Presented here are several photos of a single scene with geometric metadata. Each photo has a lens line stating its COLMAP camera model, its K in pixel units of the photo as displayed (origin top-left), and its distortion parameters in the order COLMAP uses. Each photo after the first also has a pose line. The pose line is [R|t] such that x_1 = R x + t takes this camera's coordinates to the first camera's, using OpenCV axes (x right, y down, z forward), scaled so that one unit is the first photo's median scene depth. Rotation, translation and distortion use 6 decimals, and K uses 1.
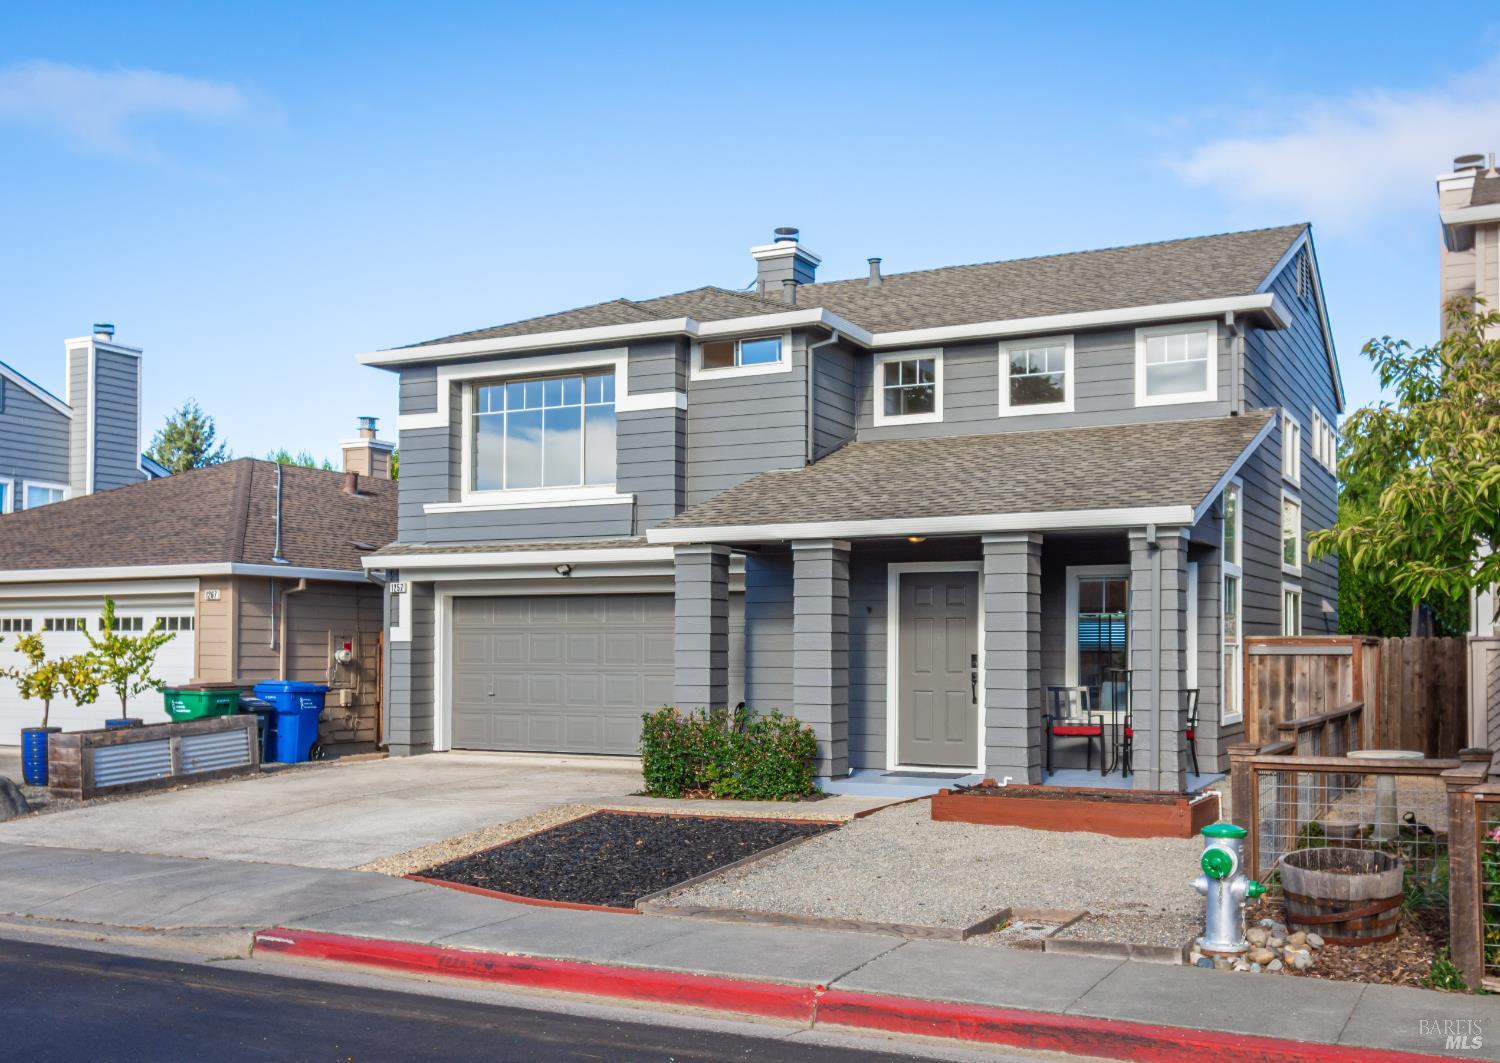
lens RADIAL K [[1580.4, 0, 754.0], [0, 1580.4, 627.9], [0, 0, 1]] dist [0.013074, 0.005845]
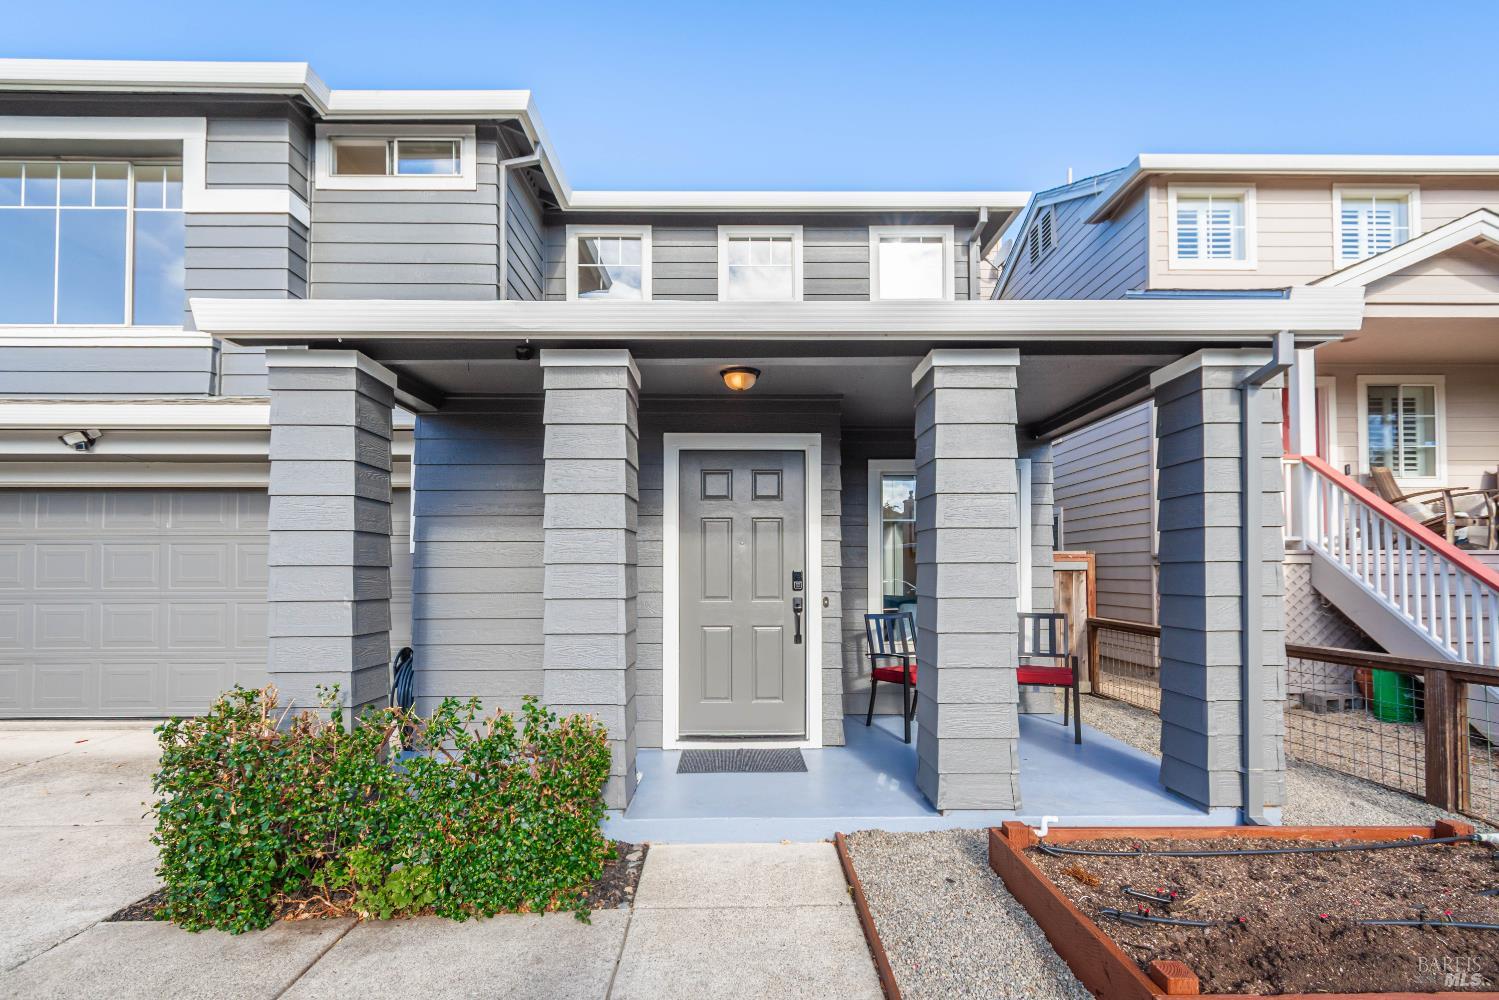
lens RADIAL K [[690.6, 0, 750.0], [0, 690.6, 561.0], [0, 0, 1]] dist [-0.000908, -0.000572]
pose [[0.871768, 0.003259, 0.489907, -0.022202], [-0.003573, 0.999994, -0.000295, 0.011035], [-0.489905, -0.001494, 0.871774, 0.661990]]
